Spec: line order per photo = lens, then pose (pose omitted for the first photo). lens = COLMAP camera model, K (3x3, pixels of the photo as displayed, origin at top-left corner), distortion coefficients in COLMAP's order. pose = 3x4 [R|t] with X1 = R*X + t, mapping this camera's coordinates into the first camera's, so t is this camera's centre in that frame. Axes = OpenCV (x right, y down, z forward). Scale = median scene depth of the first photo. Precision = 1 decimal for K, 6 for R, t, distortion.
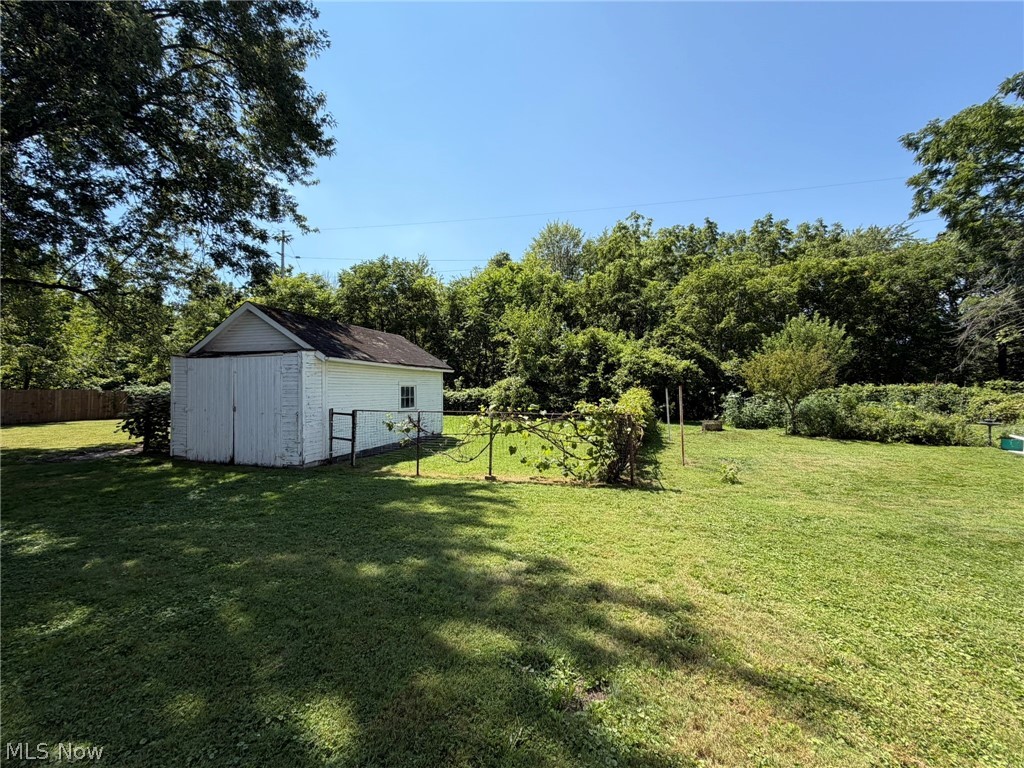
lens RADIAL K [[411.8, 0, 516.8], [0, 411.8, 387.5], [0, 0, 1]] dist [0.000369, -0.000034]
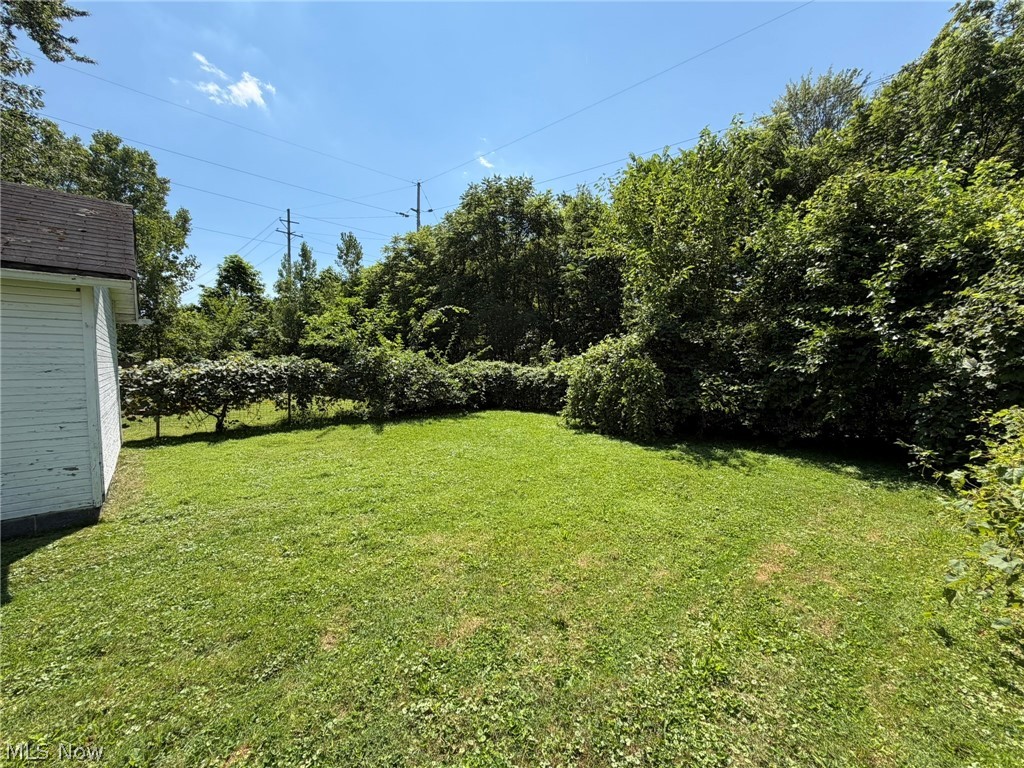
lens RADIAL K [[411.8, 0, 509.4], [0, 411.8, 383.3], [0, 0, 1]] dist [0.000369, -0.000034]
pose [[0.849992, 0.025120, -0.526196, 0.104839], [0.001498, 0.998743, 0.050098, 0.004149], [0.526793, -0.043371, 0.848887, 0.479640]]
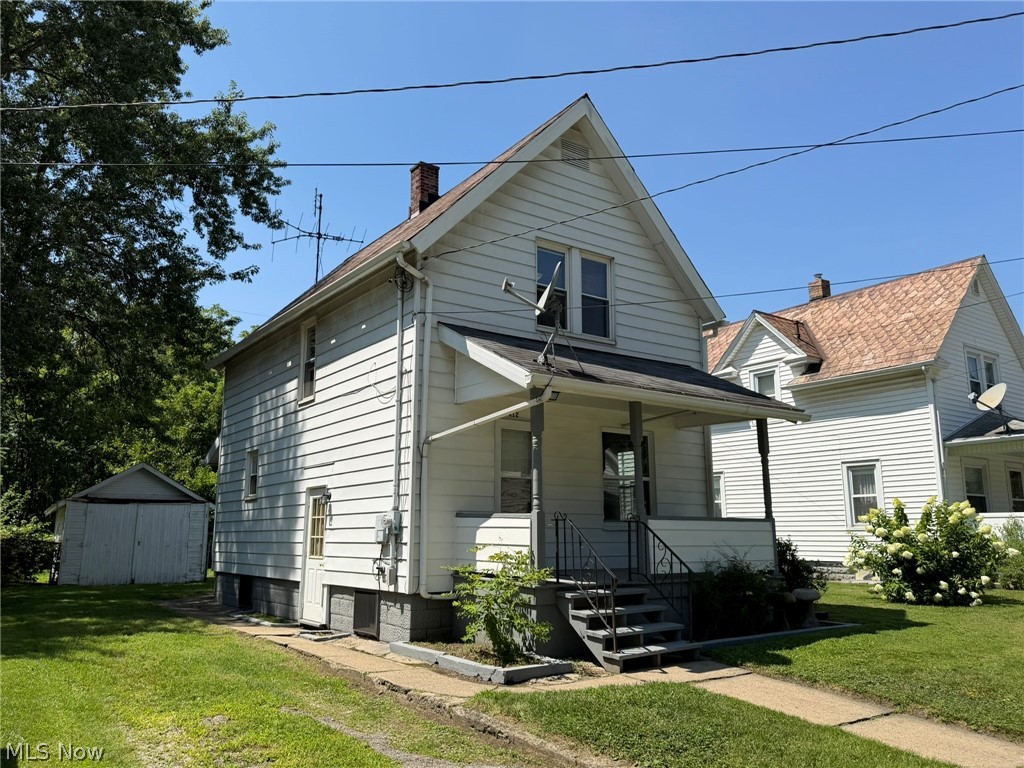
lens RADIAL K [[776.6, 0, 512.9], [0, 776.6, 384.4], [0, 0, 1]] dist [0.032408, -0.002034]
pose [[0.664122, 0.143760, 0.733672, -0.598840], [-0.001093, 0.981524, -0.191336, 0.009988], [-0.747623, 0.126268, 0.652009, -0.546510]]
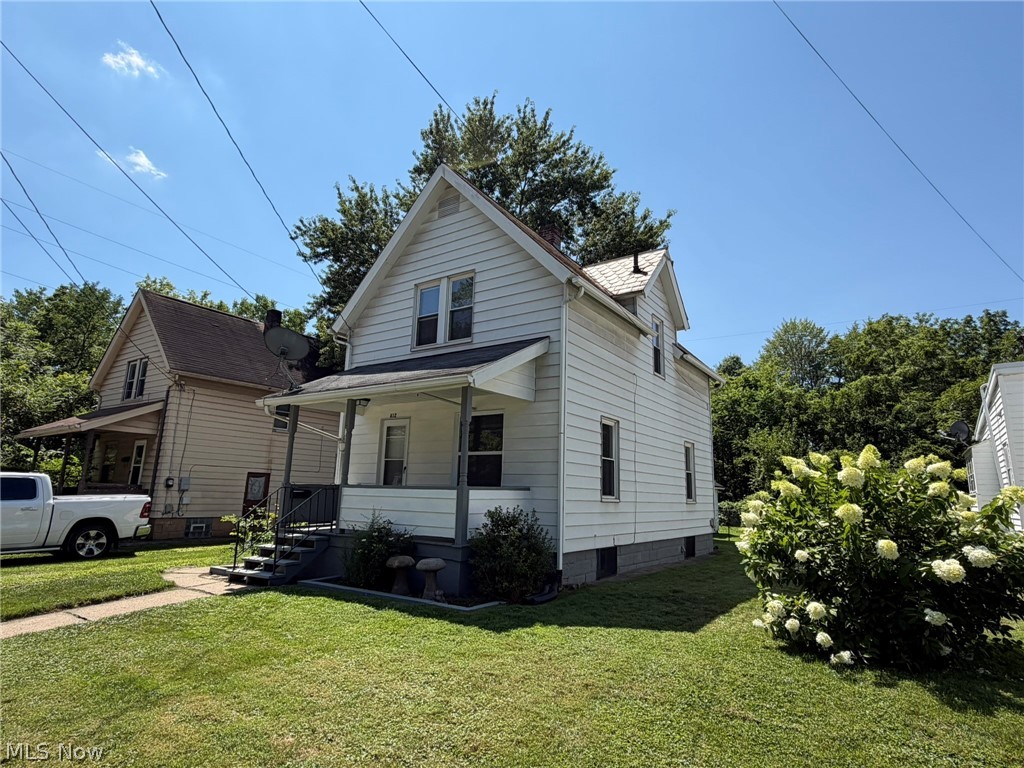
lens RADIAL K [[566.4, 0, 509.0], [0, 566.4, 384.0], [0, 0, 1]] dist [0.000192, -0.000326]
pose [[0.927634, -0.042912, -0.371017, -0.053376], [-0.031761, 0.980716, -0.192840, 0.004058], [0.372137, 0.190669, 0.908383, -0.642207]]
